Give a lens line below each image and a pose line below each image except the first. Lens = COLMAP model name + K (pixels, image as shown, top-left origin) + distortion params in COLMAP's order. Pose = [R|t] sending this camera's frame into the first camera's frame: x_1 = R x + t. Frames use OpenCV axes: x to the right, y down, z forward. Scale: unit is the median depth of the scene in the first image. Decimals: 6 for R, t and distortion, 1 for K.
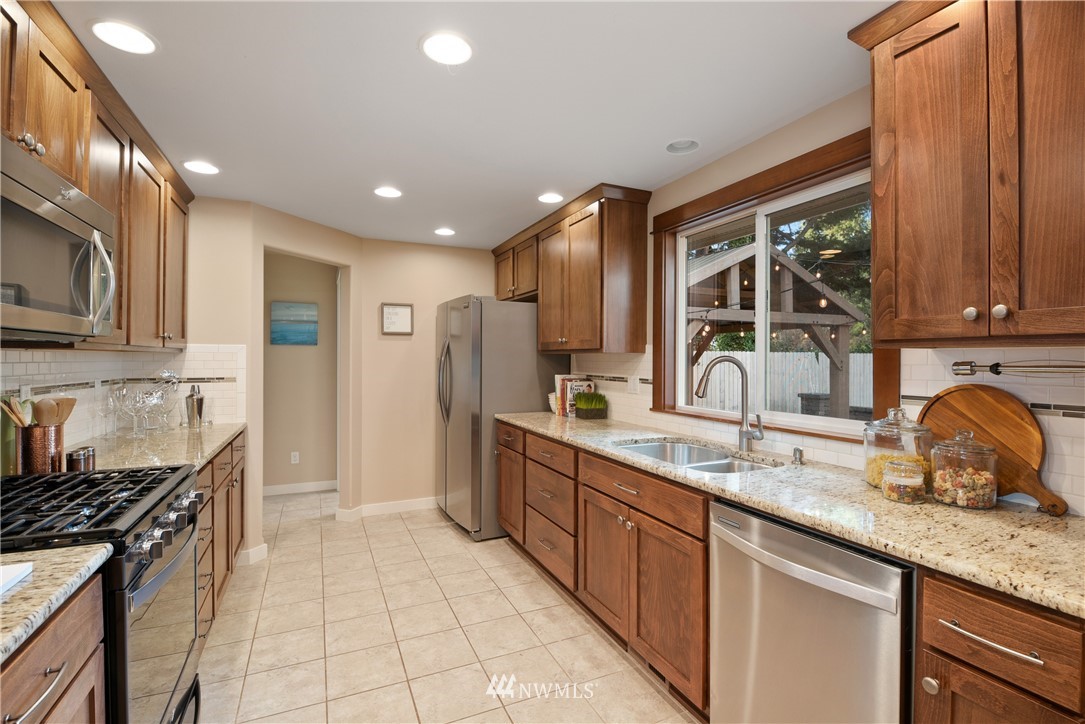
lens RADIAL K [[498.3, 0, 548.5], [0, 498.3, 358.1], [0, 0, 1]] dist [-0.007334, -0.003586]
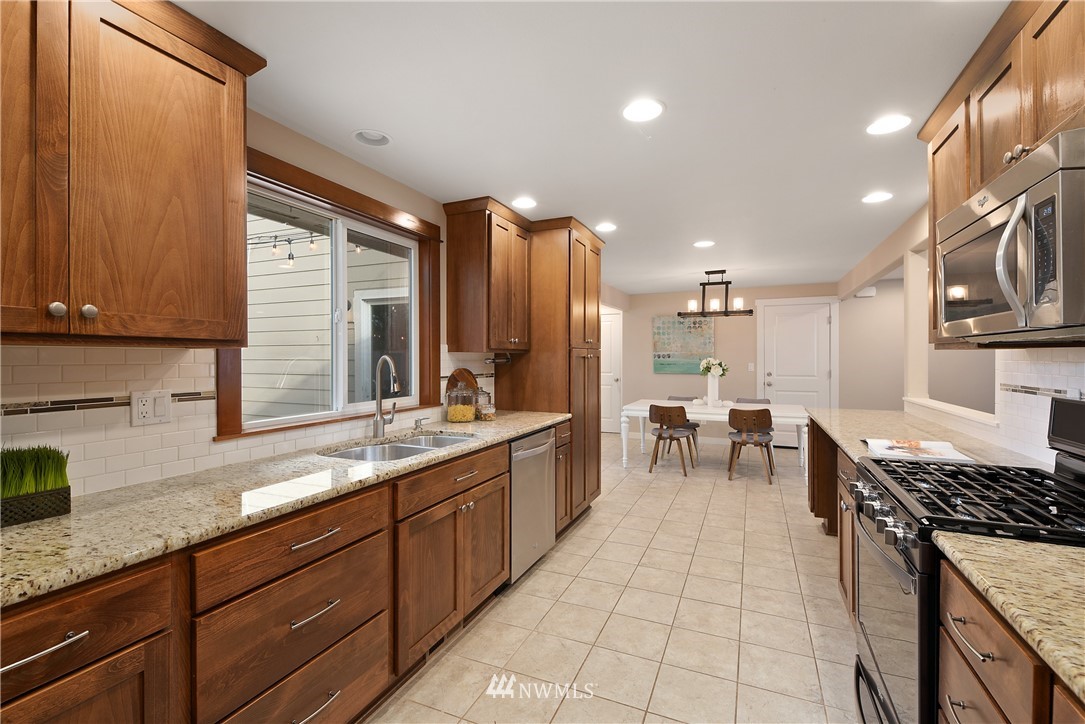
lens RADIAL K [[463.4, 0, 549.6], [0, 463.4, 357.6], [0, 0, 1]] dist [-0.014436, 0.000056]
pose [[-0.666550, -0.000455, 0.745460, -0.513635], [0.001587, 0.999997, 0.002030, -0.000246], [-0.745459, 0.002536, -0.666547, 1.093054]]
